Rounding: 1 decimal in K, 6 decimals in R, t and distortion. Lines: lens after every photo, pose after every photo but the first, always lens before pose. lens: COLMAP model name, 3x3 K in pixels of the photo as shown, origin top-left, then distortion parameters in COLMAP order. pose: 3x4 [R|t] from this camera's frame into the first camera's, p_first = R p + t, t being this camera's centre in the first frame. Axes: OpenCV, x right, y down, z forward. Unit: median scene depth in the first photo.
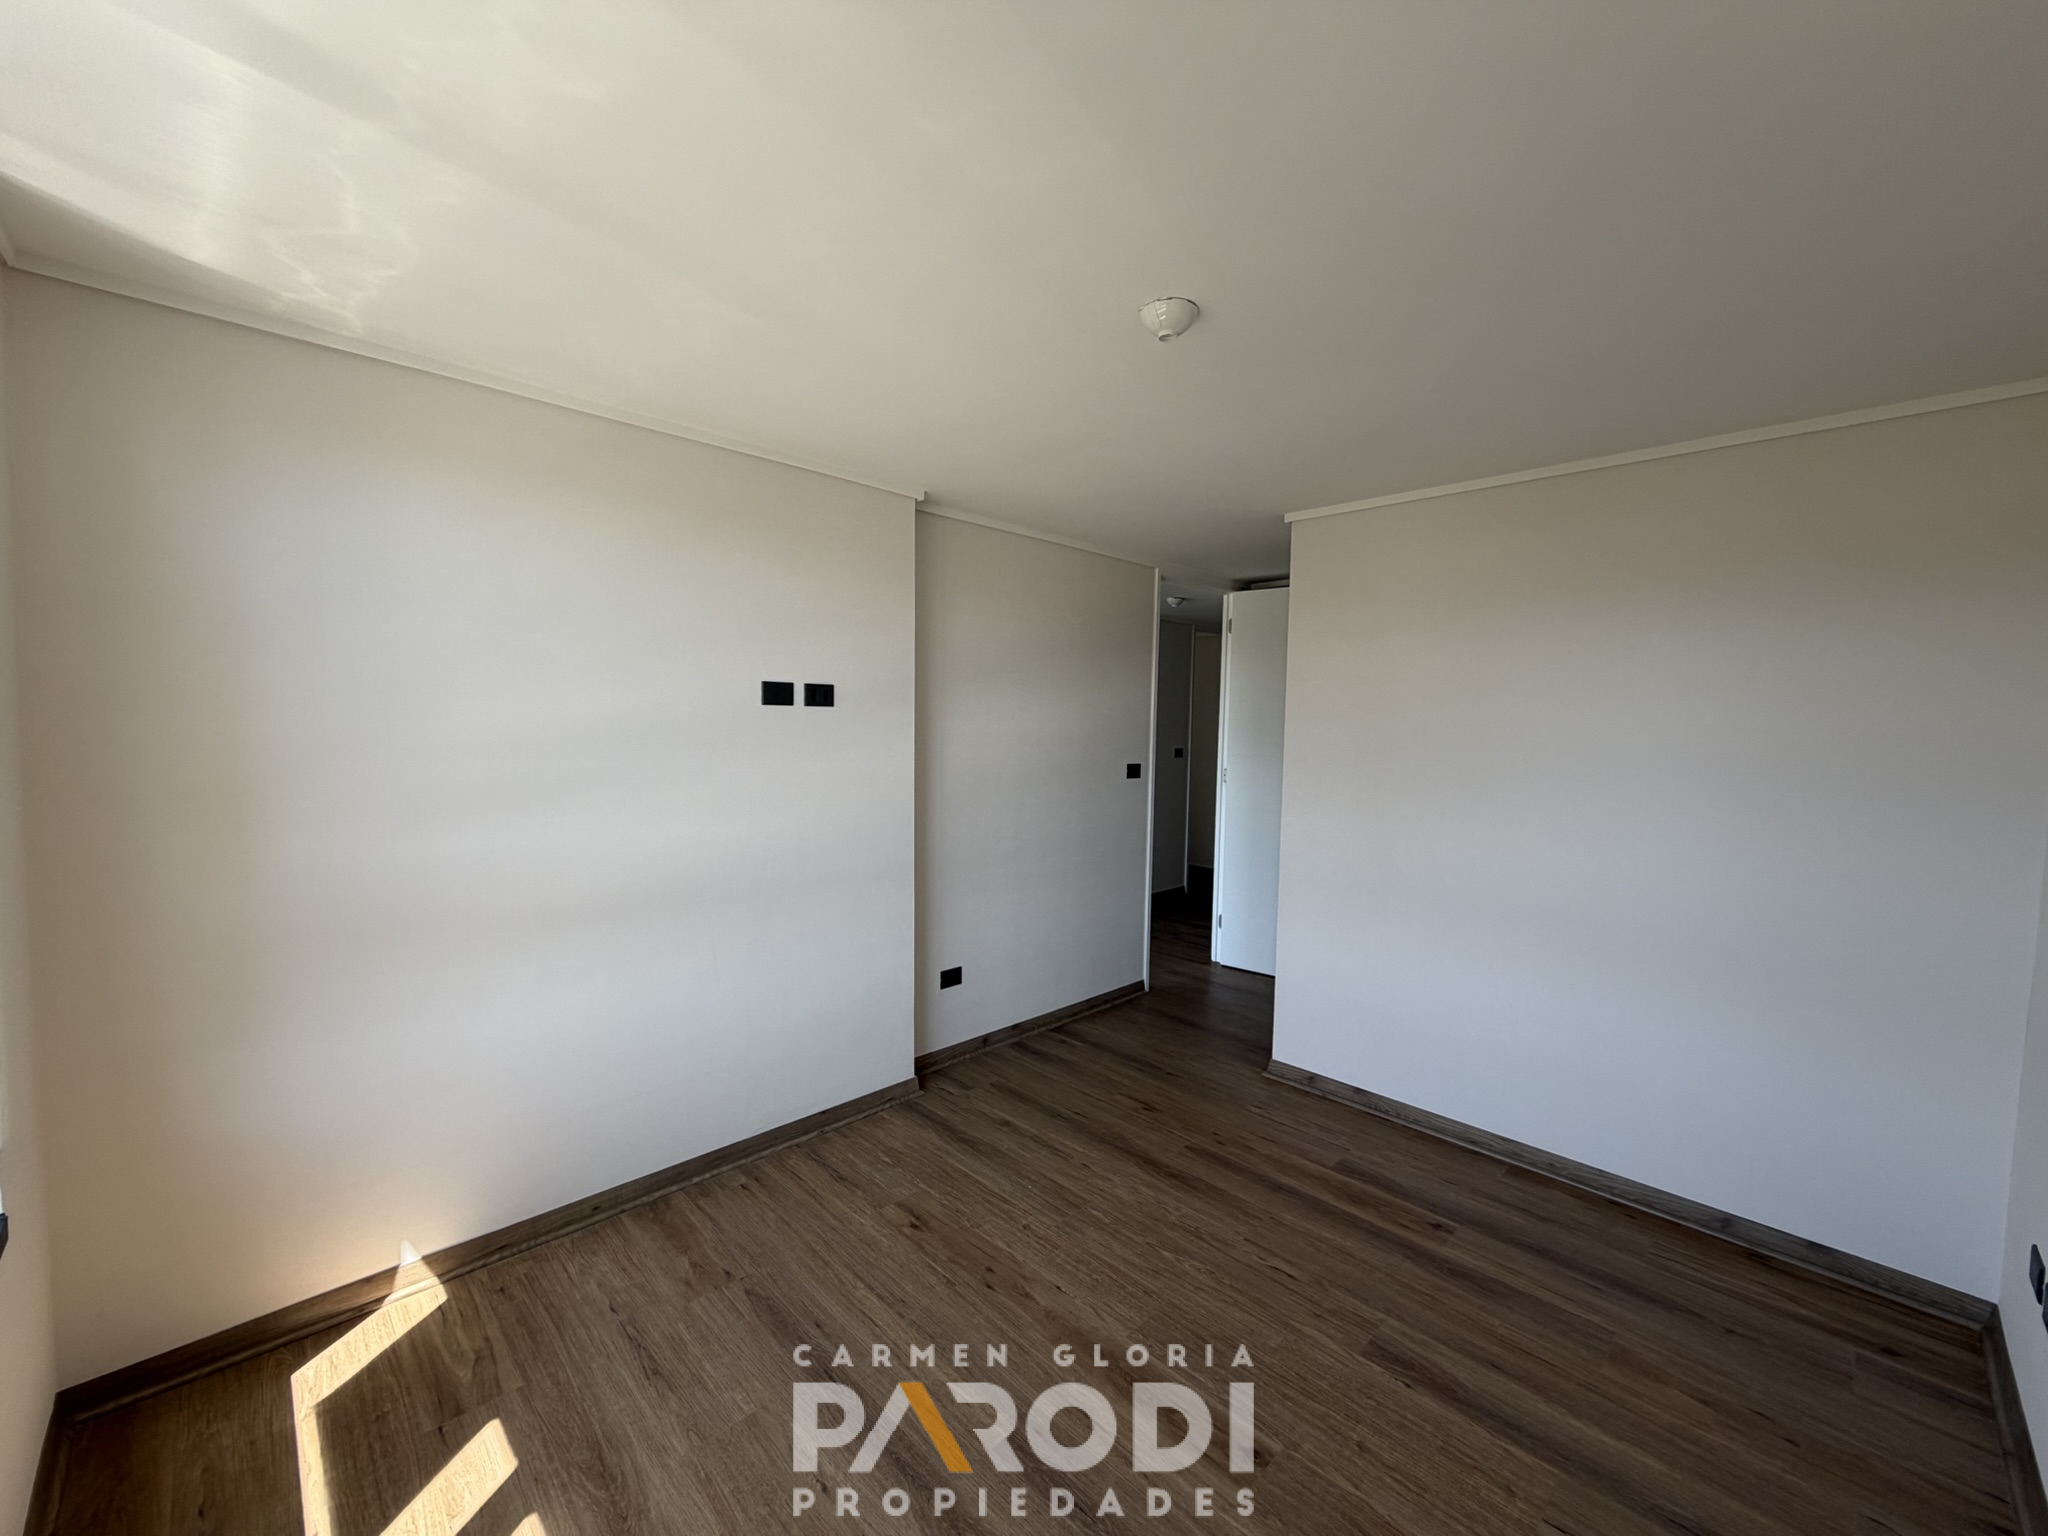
lens RADIAL K [[817.7, 0, 1019.2], [0, 817.7, 767.4], [0, 0, 1]] dist [-0.000852, 0.000374]
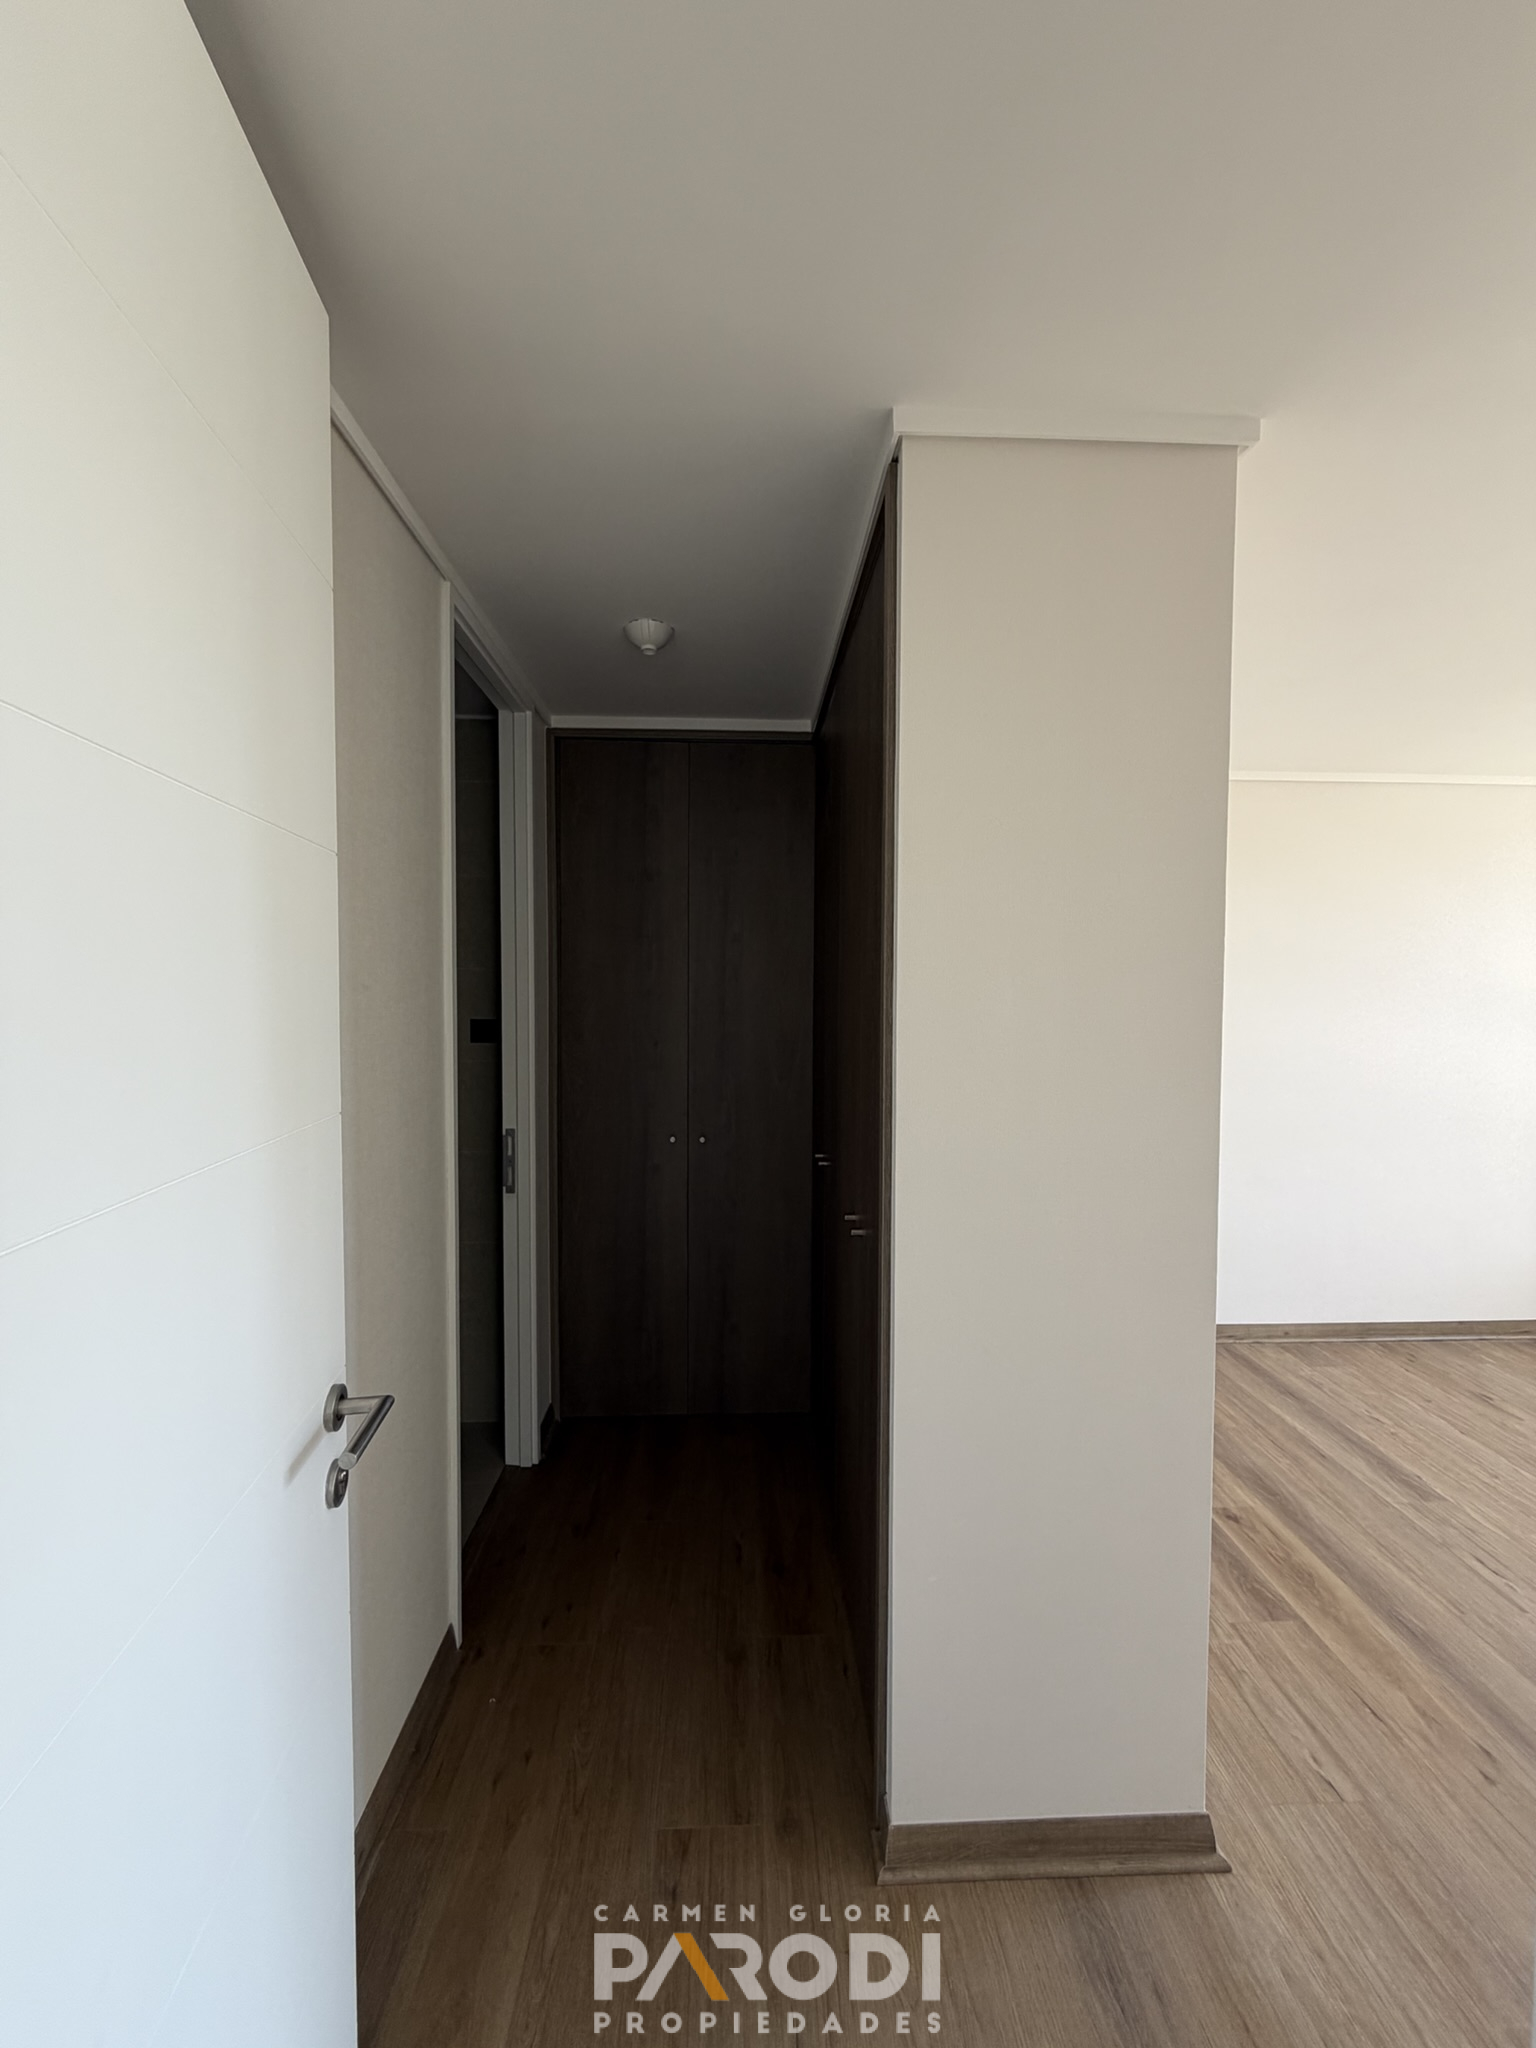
lens RADIAL K [[817.7, 0, 766.7], [0, 817.7, 1016.0], [0, 0, 1]] dist [-0.000852, 0.000374]
pose [[-0.747763, -0.020769, 0.663641, 0.309822], [0.026960, 0.997737, 0.061602, -0.074002], [-0.663419, 0.063955, -0.745510, 2.031027]]
